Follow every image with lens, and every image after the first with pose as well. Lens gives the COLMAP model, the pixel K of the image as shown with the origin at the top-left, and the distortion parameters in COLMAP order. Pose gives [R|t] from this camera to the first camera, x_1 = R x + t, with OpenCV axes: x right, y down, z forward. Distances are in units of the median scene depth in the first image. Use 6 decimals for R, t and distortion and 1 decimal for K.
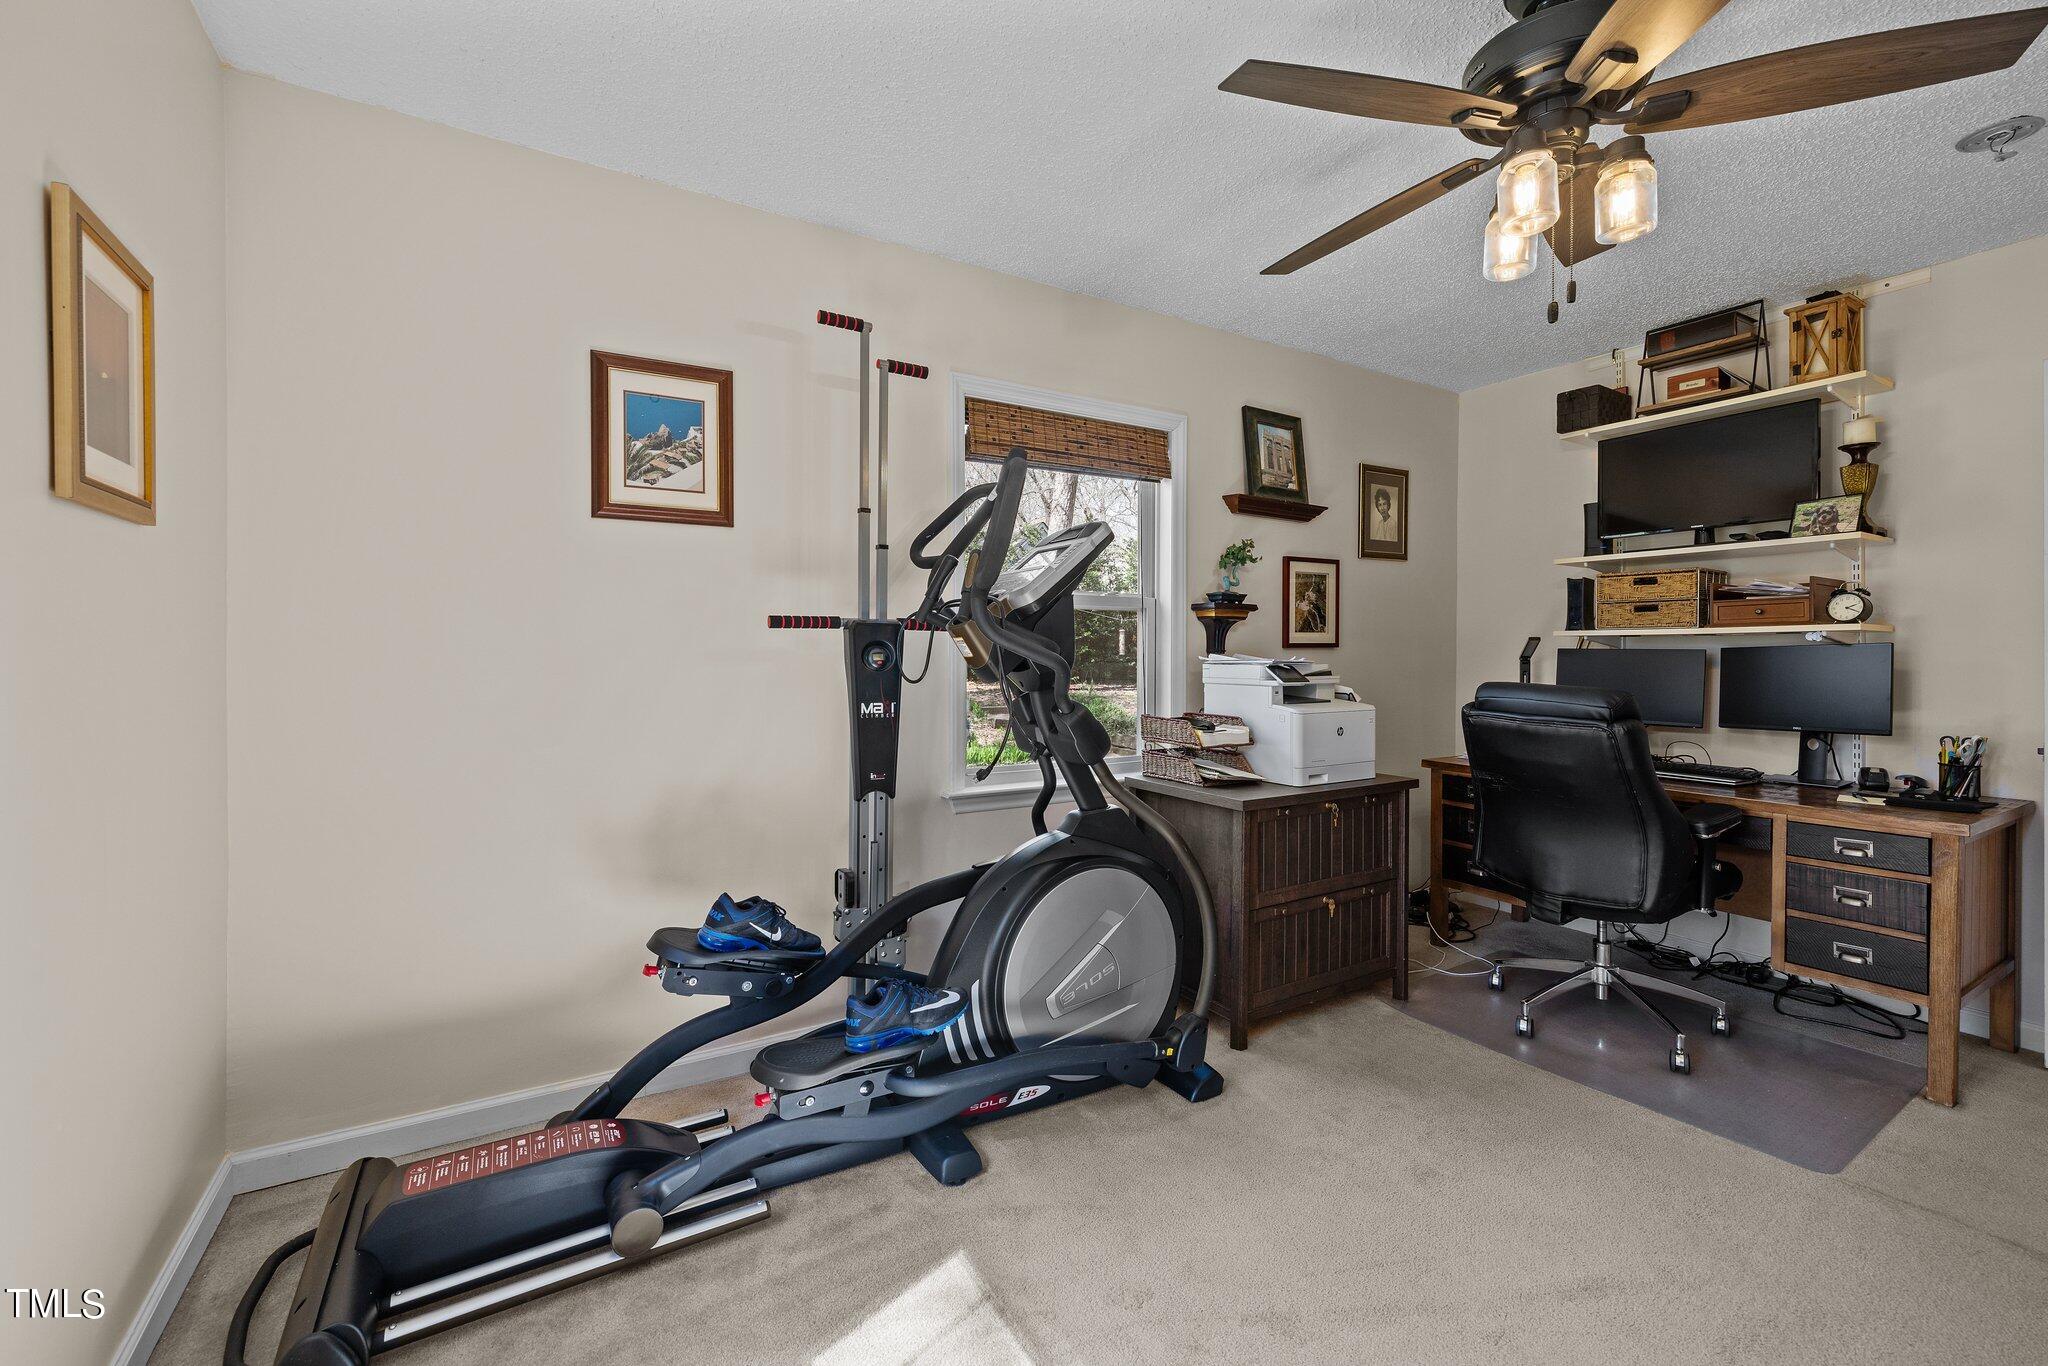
lens RADIAL K [[853.1, 0, 1022.7], [0, 853.1, 652.3], [0, 0, 1]] dist [0.000584, 0.000111]
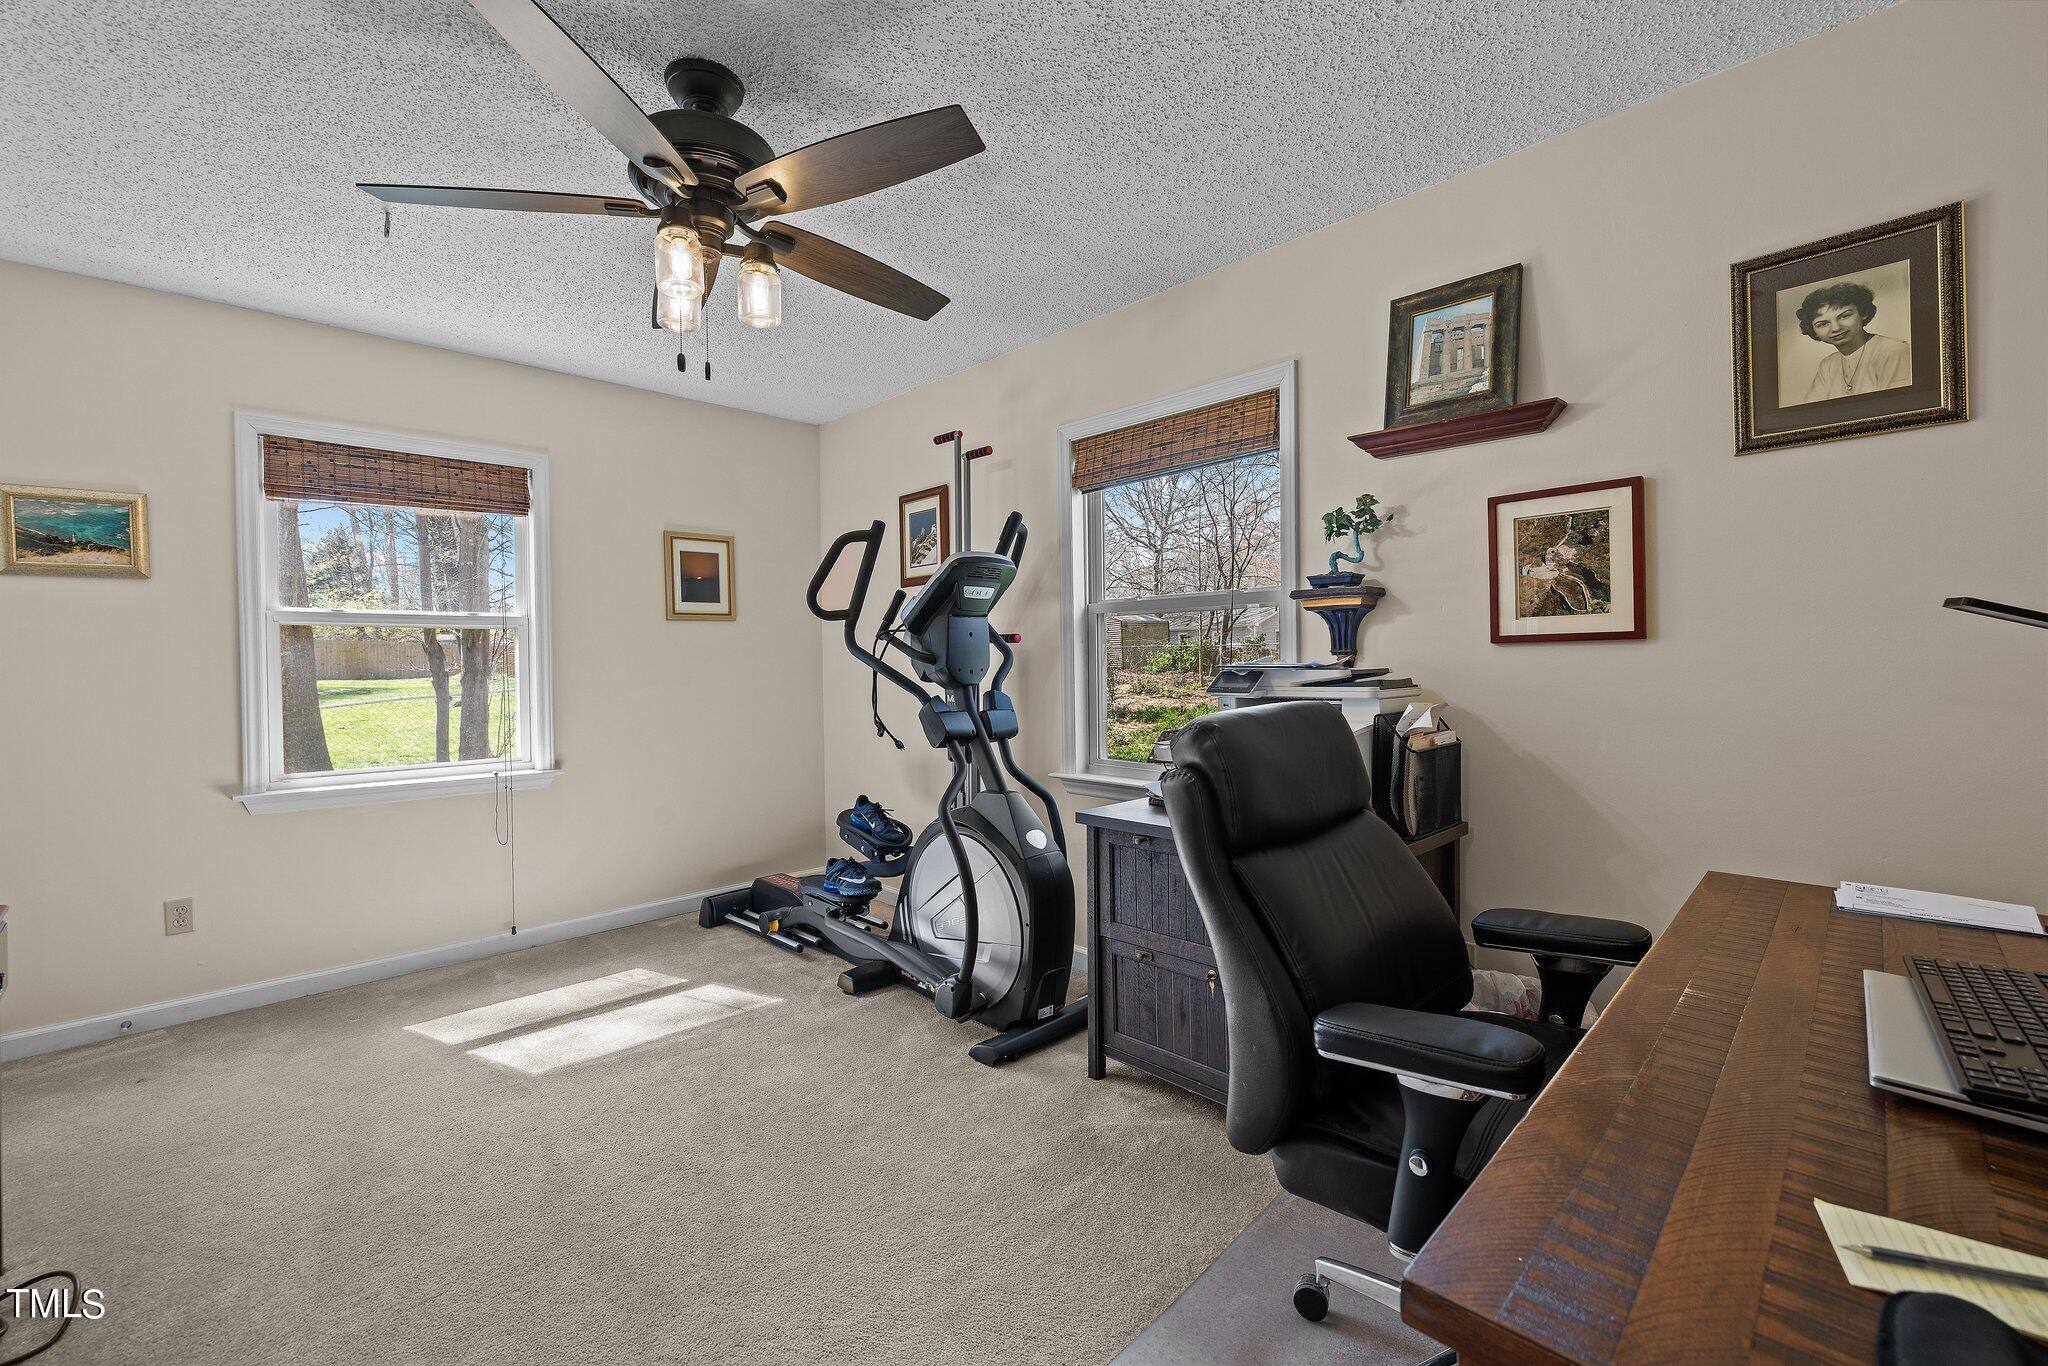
lens RADIAL K [[850.9, 0, 1005.8], [0, 850.9, 666.4], [0, 0, 1]] dist [0.000590, 0.000125]
pose [[0.224998, 0.000859, -0.974359, 0.863068], [0.014276, 0.999889, 0.004179, 0.003864], [0.974255, -0.014850, 0.224961, 0.523390]]
